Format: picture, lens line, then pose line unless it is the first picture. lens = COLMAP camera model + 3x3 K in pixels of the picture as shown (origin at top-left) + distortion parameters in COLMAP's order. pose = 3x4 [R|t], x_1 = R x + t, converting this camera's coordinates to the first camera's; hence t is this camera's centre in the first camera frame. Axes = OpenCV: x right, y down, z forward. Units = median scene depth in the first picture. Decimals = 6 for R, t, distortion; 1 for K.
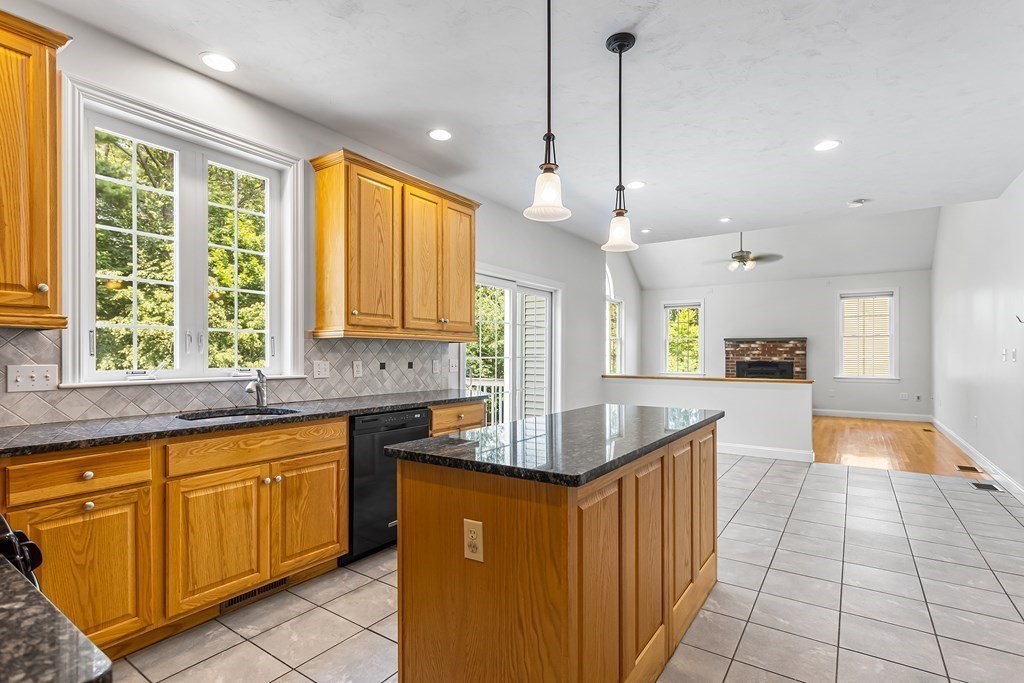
lens RADIAL K [[498.5, 0, 508.7], [0, 498.5, 354.8], [0, 0, 1]] dist [0.012687, 0.002206]
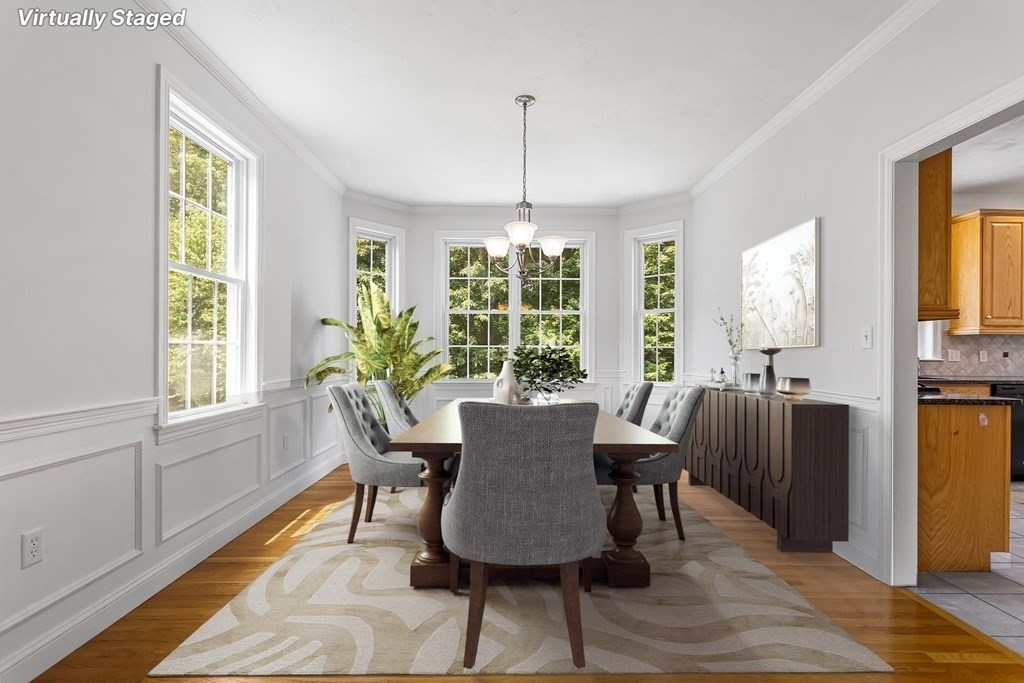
lens RADIAL K [[479.8, 0, 510.5], [0, 479.8, 349.0], [0, 0, 1]] dist [0.001309, 0.000011]
pose [[0.579405, 0.005959, -0.815018, 0.047137], [-0.007639, 0.999969, 0.001880, 0.026451], [0.815004, 0.005136, 0.579432, -1.462356]]
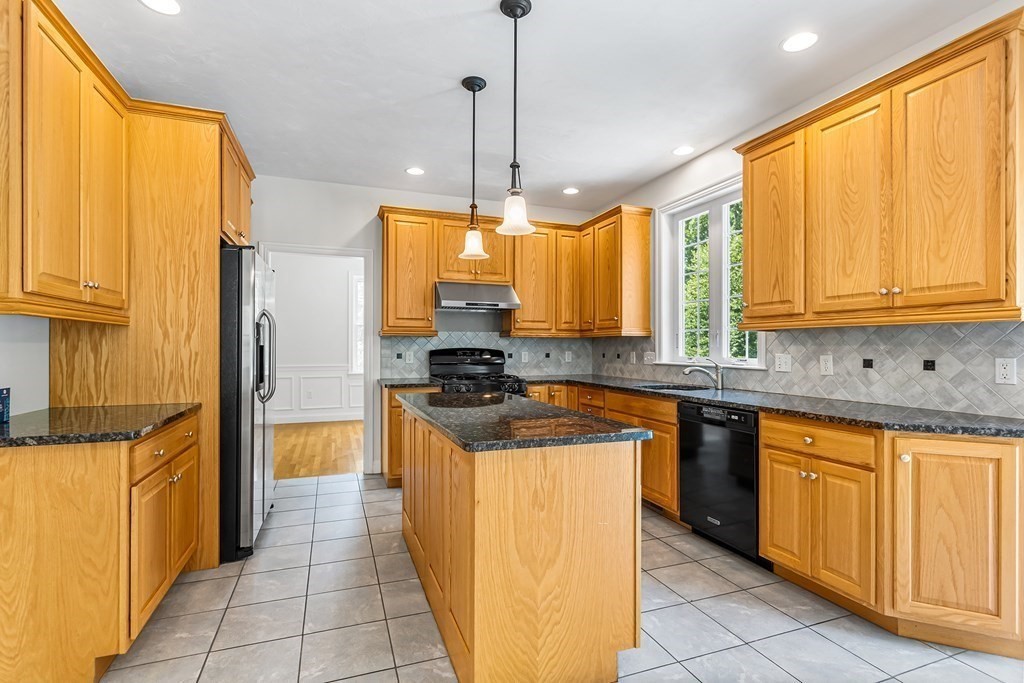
lens RADIAL K [[498.5, 0, 517.4], [0, 498.5, 343.8], [0, 0, 1]] dist [0.012687, 0.002206]
pose [[-0.568486, -0.003724, -0.822685, 1.138617], [0.001342, 0.999984, -0.005455, -0.004887], [0.822692, -0.004205, -0.568472, 1.781310]]
